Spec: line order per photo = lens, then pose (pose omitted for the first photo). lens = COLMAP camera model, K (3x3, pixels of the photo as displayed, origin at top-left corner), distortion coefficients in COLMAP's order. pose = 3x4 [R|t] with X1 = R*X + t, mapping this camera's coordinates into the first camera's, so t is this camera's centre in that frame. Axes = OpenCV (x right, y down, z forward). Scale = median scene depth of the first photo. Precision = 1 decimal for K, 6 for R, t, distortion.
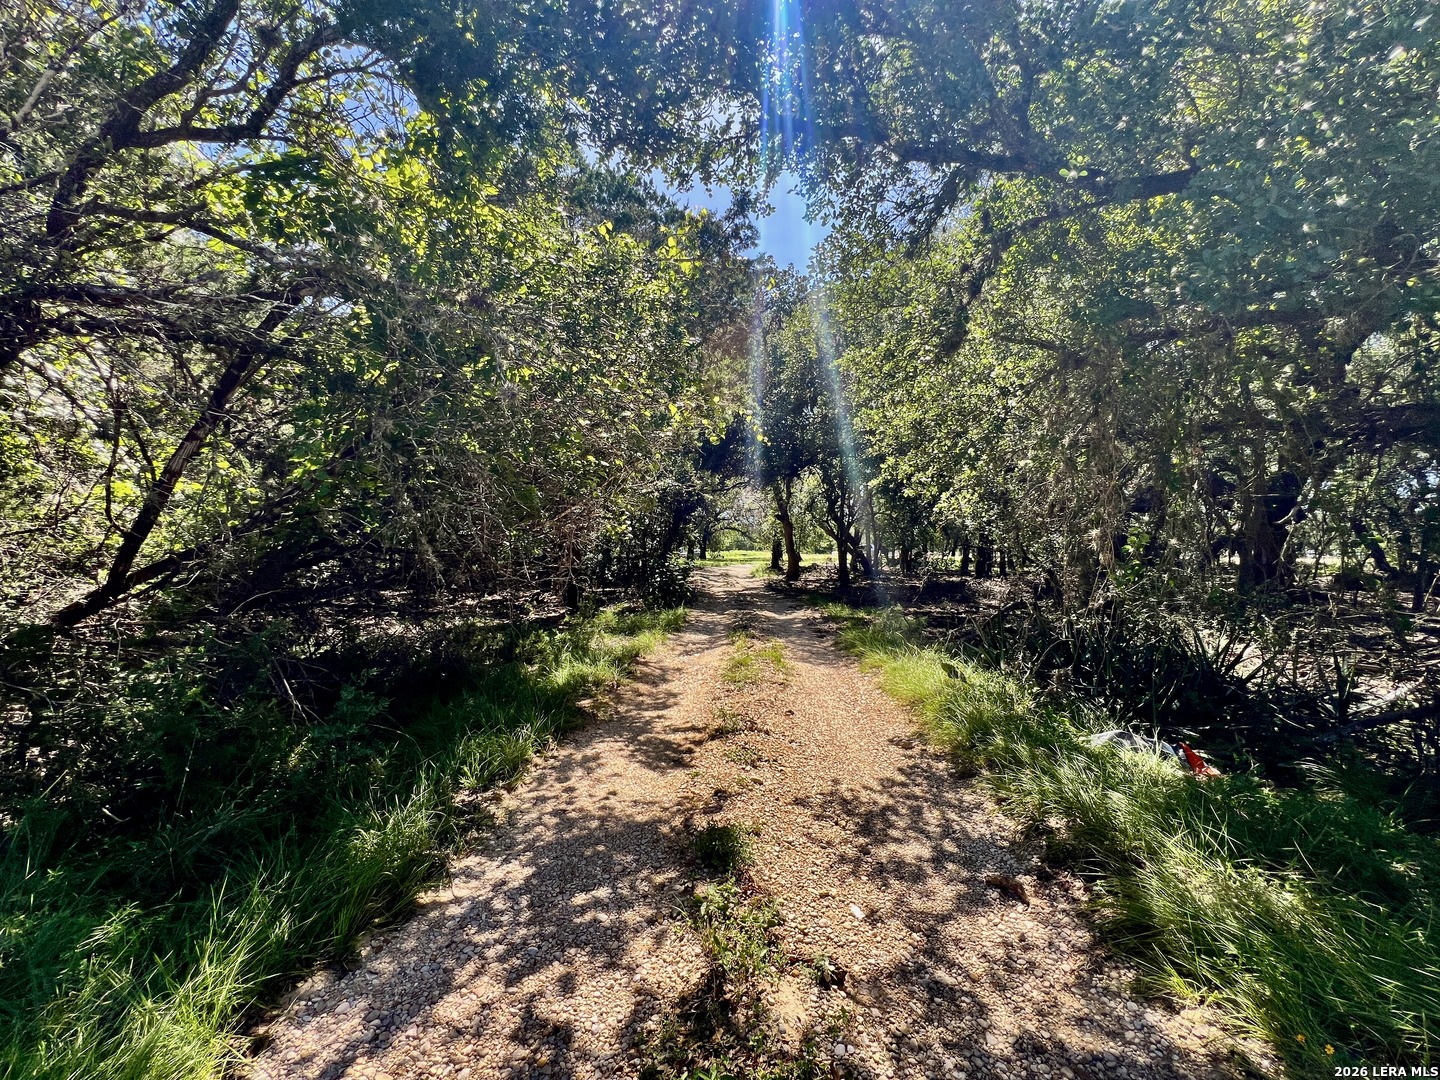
lens RADIAL K [[577.2, 0, 719.8], [0, 577.2, 542.7], [0, 0, 1]] dist [0.000093, 0.000009]
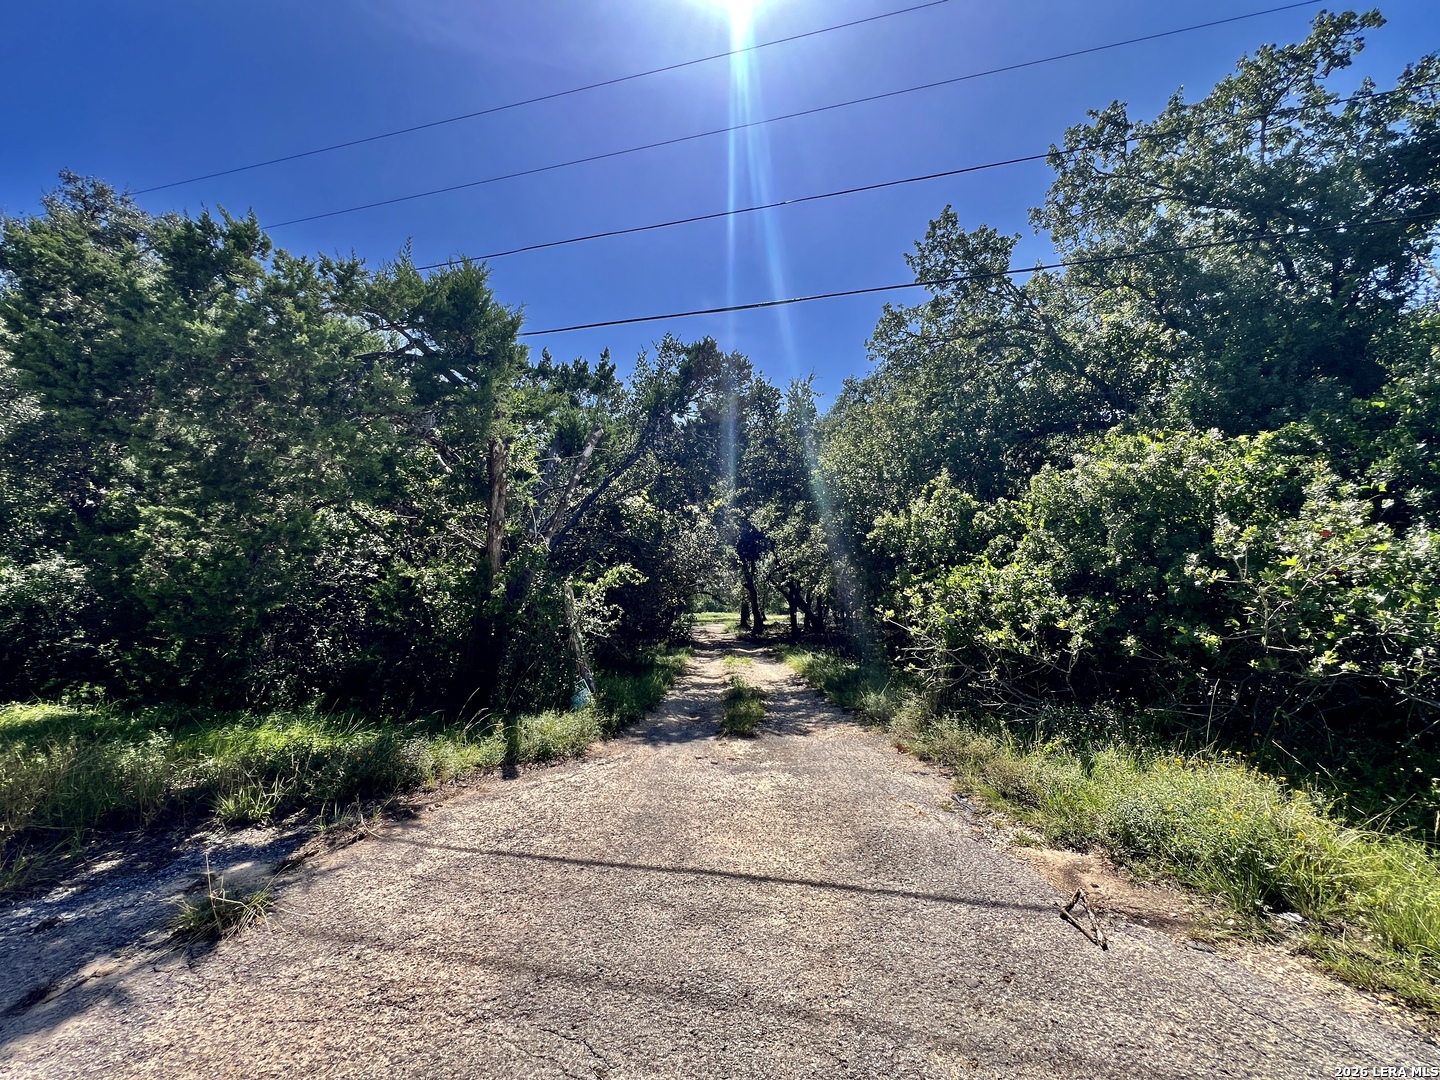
lens RADIAL K [[577.2, 0, 718.0], [0, 577.2, 539.0], [0, 0, 1]] dist [0.000093, 0.000009]
pose [[0.998511, -0.003844, 0.054419, -0.023177], [0.009990, 0.993531, -0.113123, -0.001674], [-0.053632, 0.113499, 0.992090, -0.219839]]
